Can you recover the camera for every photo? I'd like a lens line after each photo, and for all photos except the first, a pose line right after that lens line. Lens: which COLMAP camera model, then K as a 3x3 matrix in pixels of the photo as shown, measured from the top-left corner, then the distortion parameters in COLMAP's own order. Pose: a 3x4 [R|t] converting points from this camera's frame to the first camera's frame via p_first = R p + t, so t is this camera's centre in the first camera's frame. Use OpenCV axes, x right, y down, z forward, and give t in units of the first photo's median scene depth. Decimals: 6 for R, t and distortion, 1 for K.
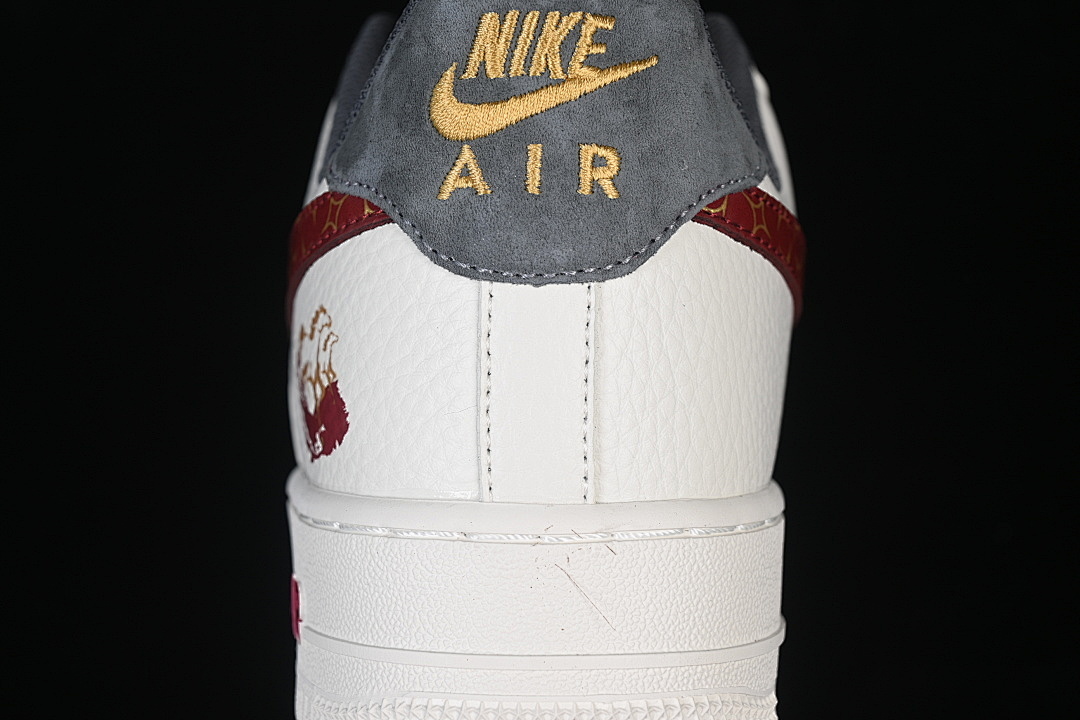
lens RADIAL K [[2320.9, 0, 541.7], [0, 2320.9, 361.7], [0, 0, 1]] dist [-0.075848, 0.000000]
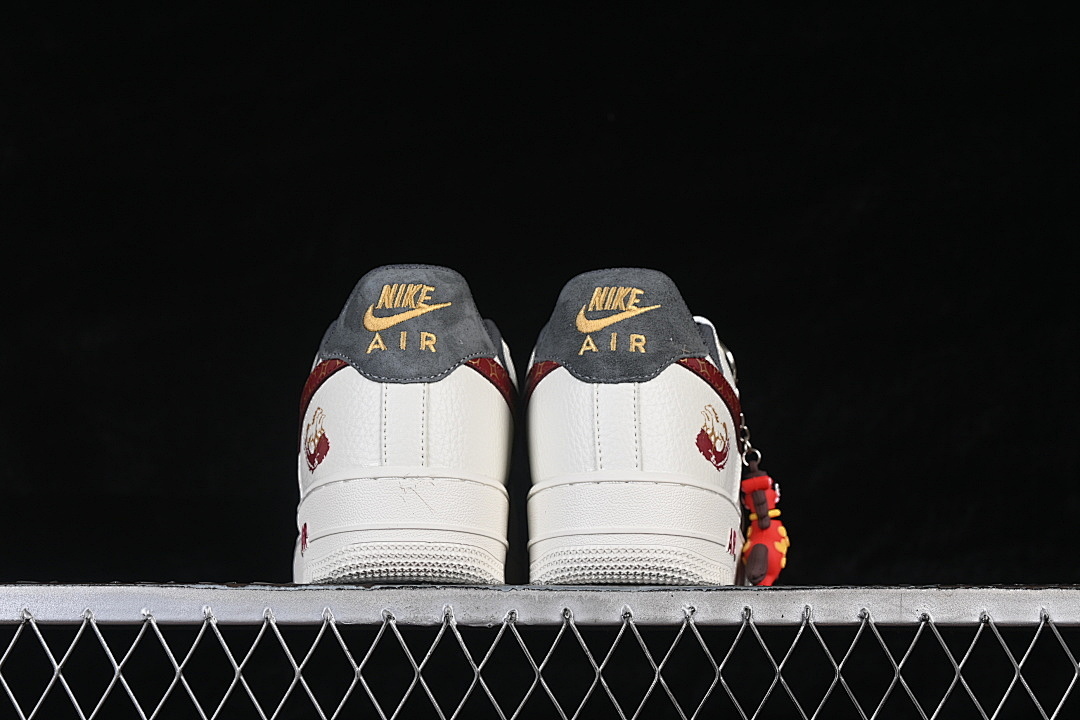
lens RADIAL K [[2320.9, 0, 543.2], [0, 2320.9, 359.2], [0, 0, 1]] dist [-0.075848, 0.000000]
pose [[0.999151, -0.000068, 0.041202, 0.046168], [0.011444, 0.961112, -0.275921, 0.654071], [-0.039581, 0.276158, 0.960297, -1.495206]]
